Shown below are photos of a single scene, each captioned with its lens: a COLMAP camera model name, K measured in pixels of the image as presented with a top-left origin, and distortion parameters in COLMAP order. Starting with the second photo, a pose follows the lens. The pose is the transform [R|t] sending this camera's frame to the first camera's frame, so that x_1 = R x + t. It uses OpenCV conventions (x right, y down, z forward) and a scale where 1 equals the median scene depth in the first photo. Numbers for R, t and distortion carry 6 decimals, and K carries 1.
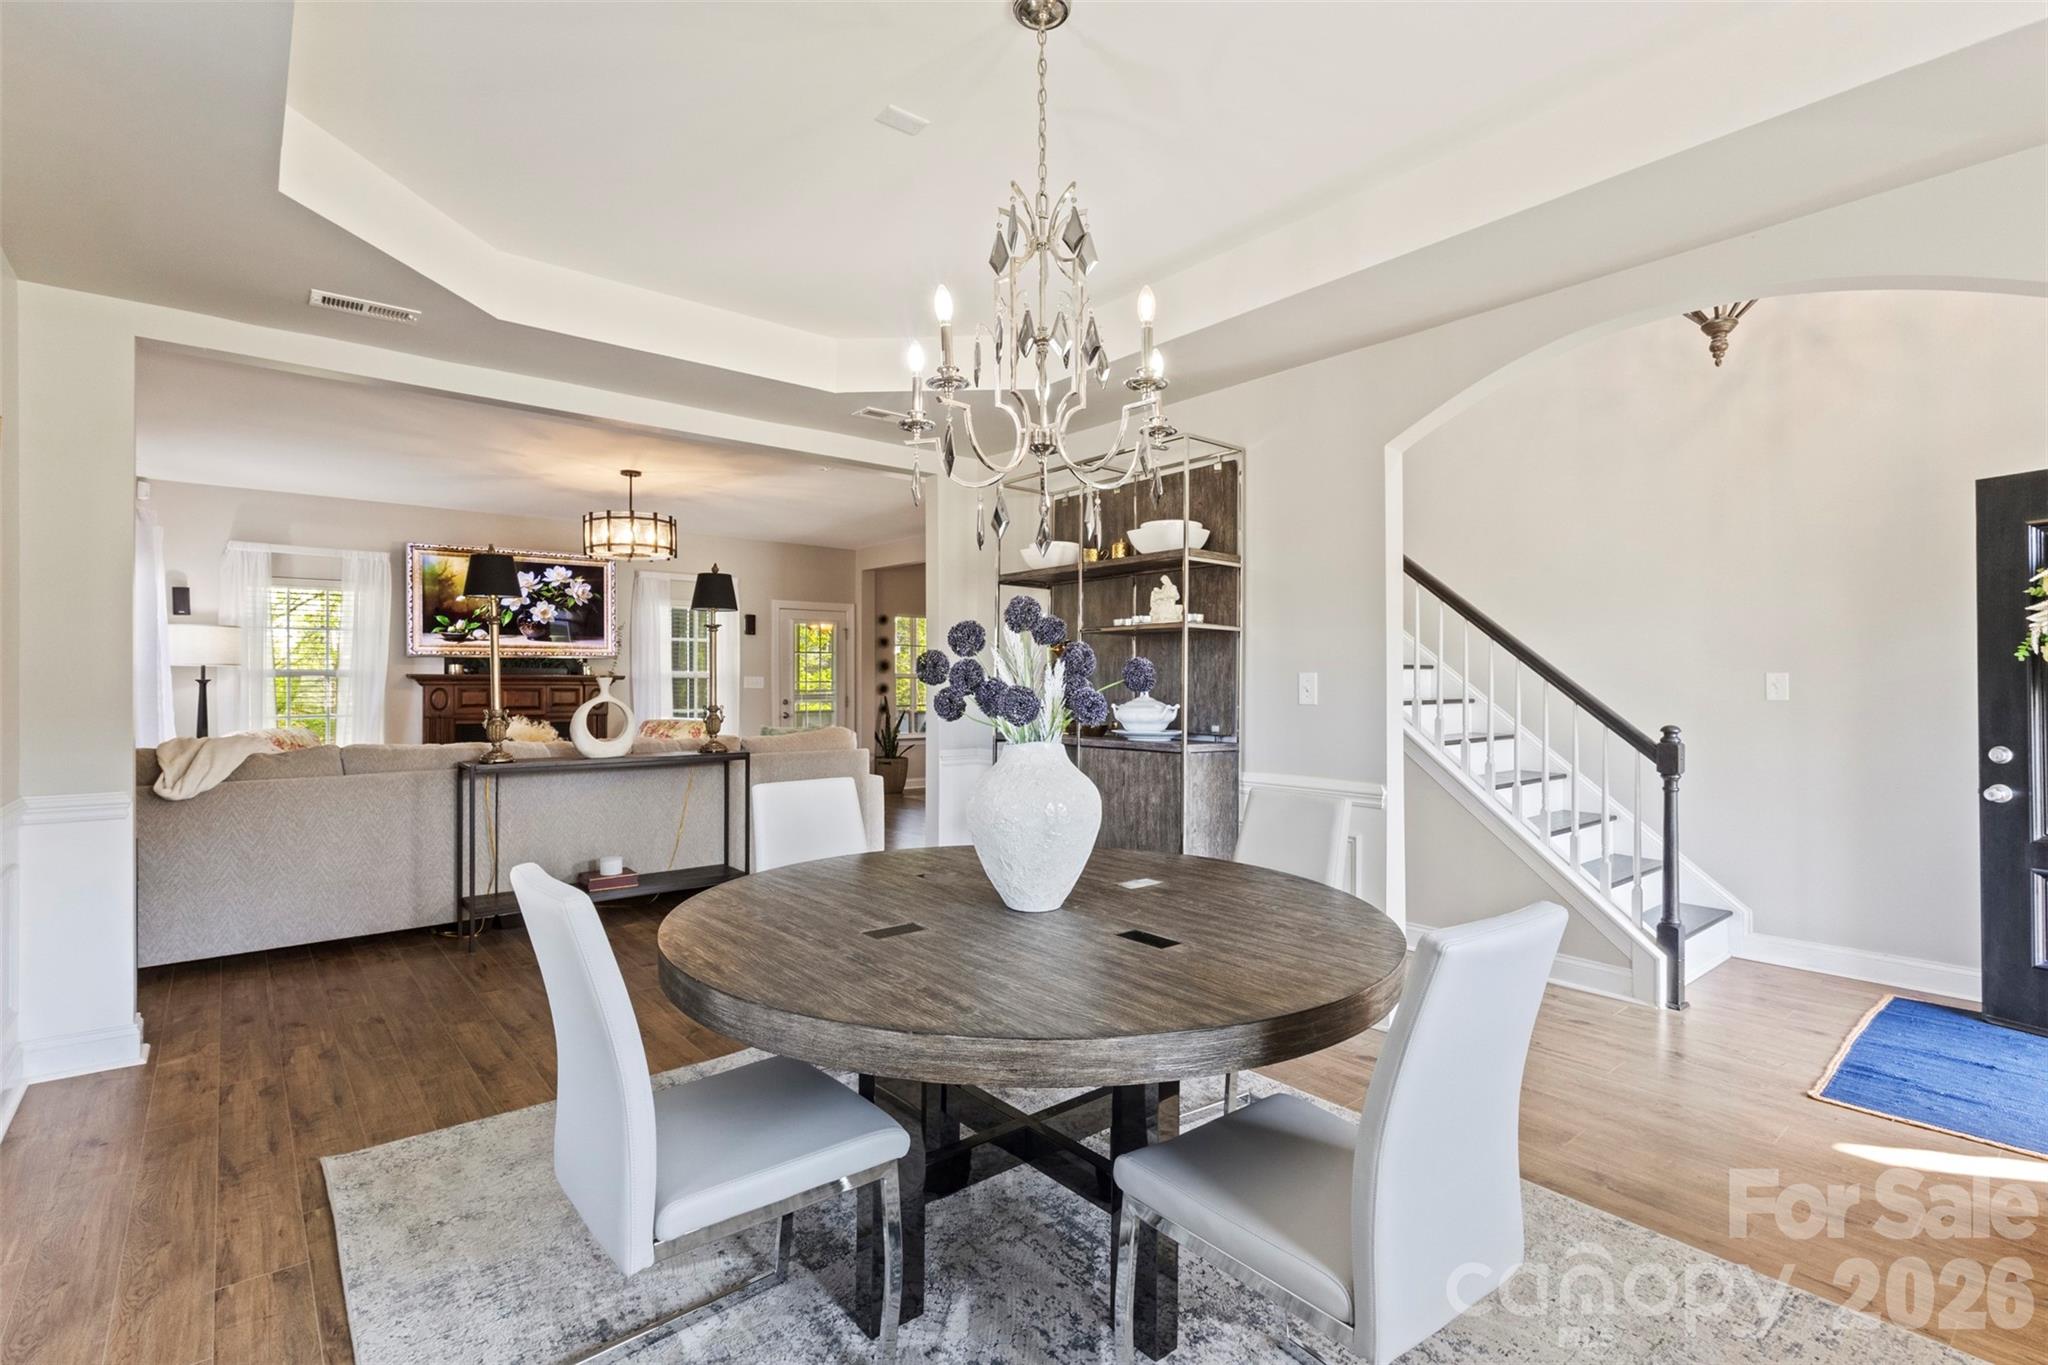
lens RADIAL K [[952.0, 0, 1018.9], [0, 952.0, 672.9], [0, 0, 1]] dist [0.001939, 0.000660]
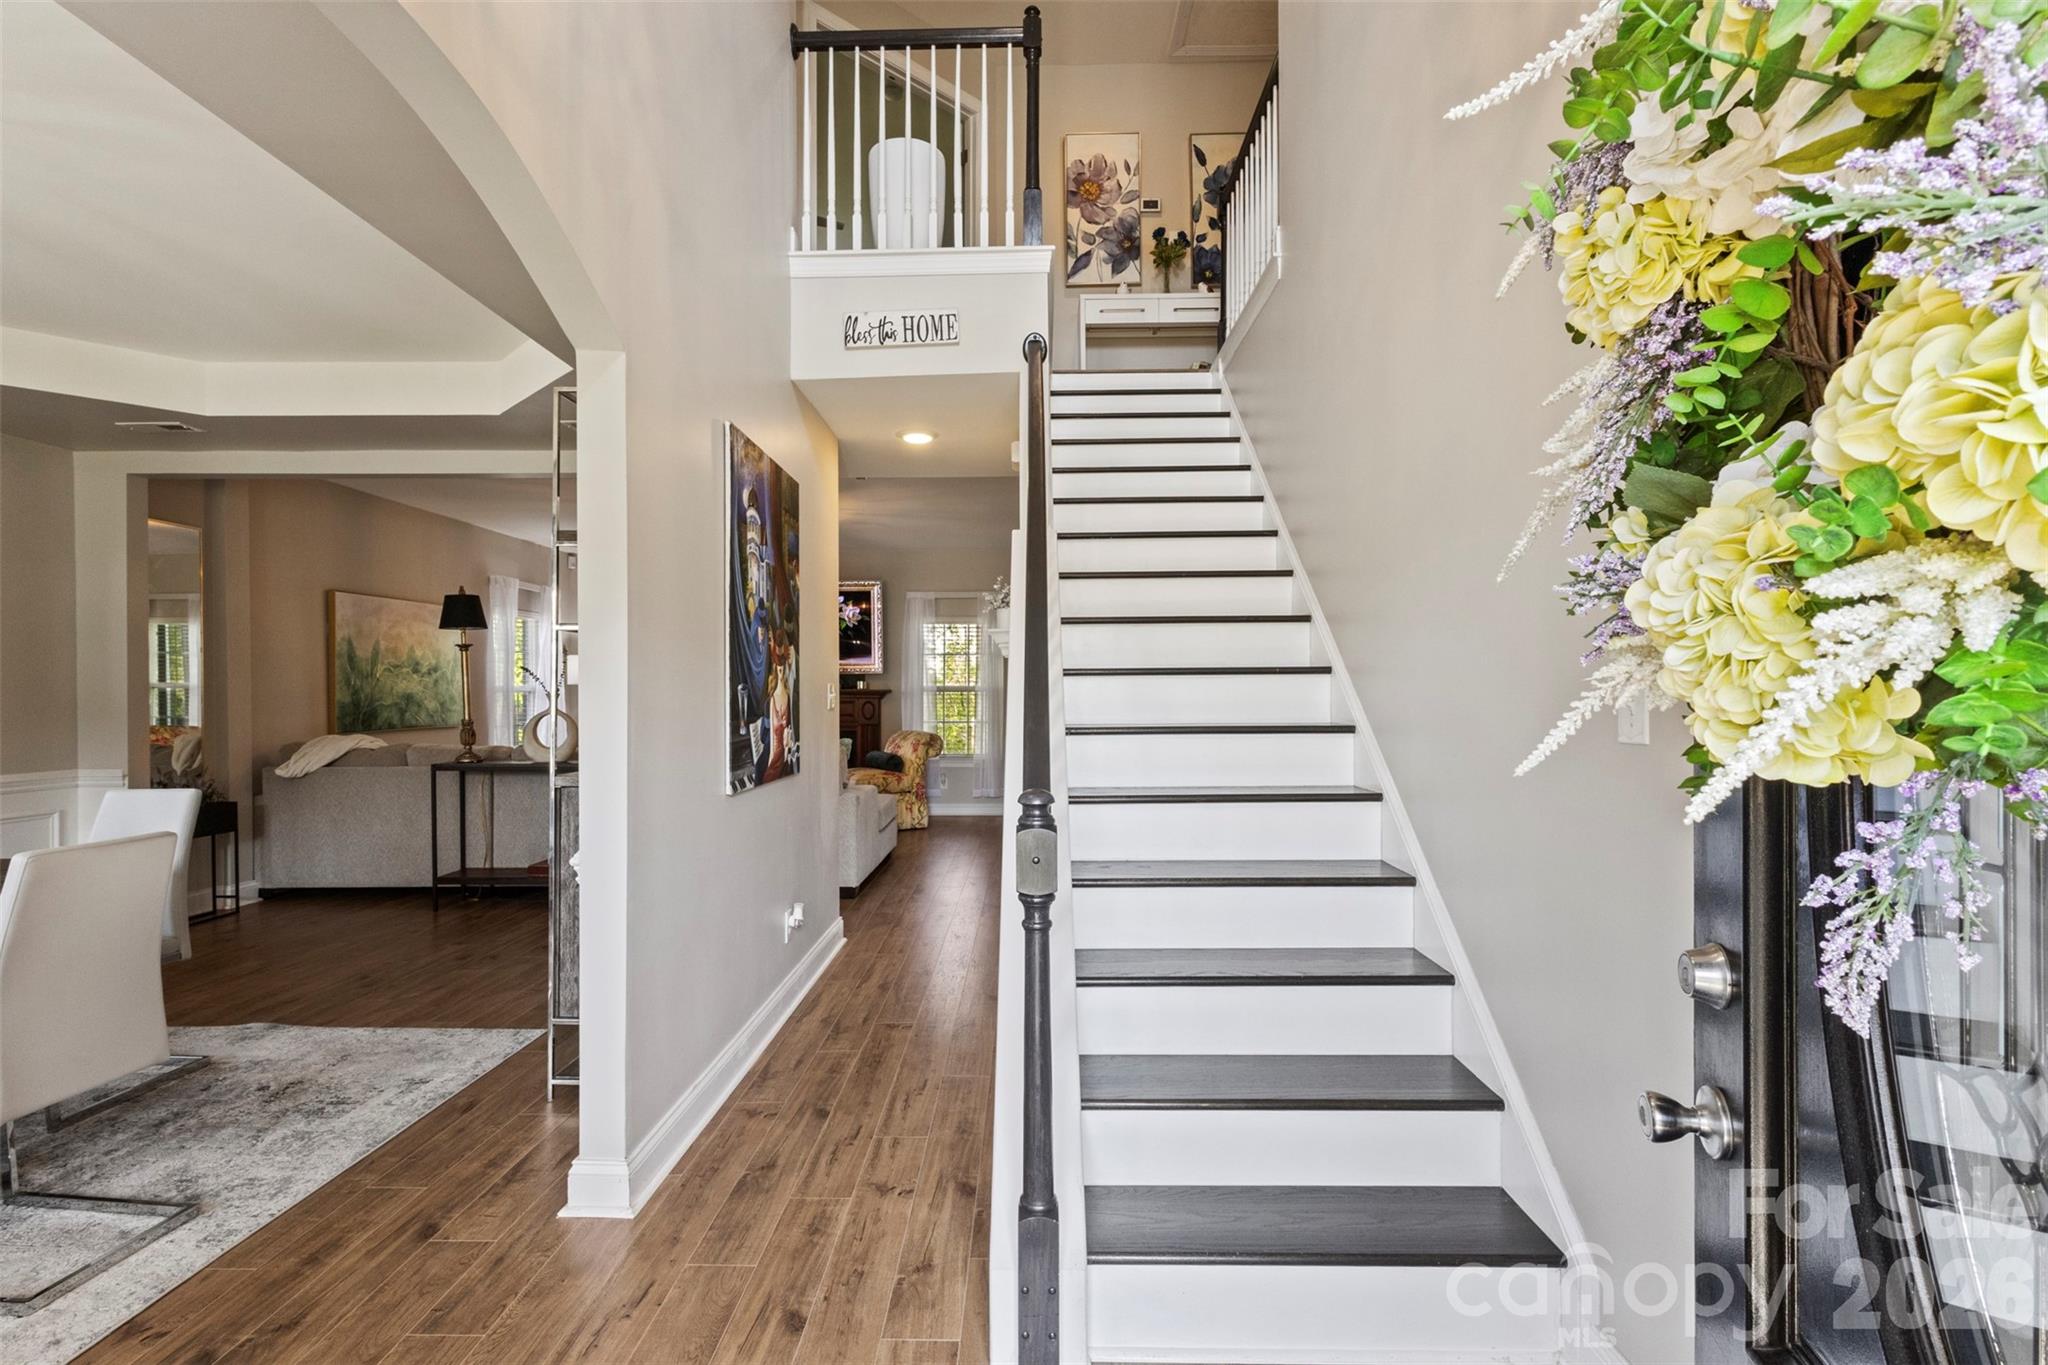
lens RADIAL K [[946.0, 0, 1020.0], [0, 946.0, 690.1], [0, 0, 1]] dist [0.000531, 0.000214]
pose [[0.761123, -0.000152, -0.648608, 0.442129], [0.005836, 0.999961, 0.006614, -0.002644], [0.648582, -0.008819, 0.761094, 0.296906]]
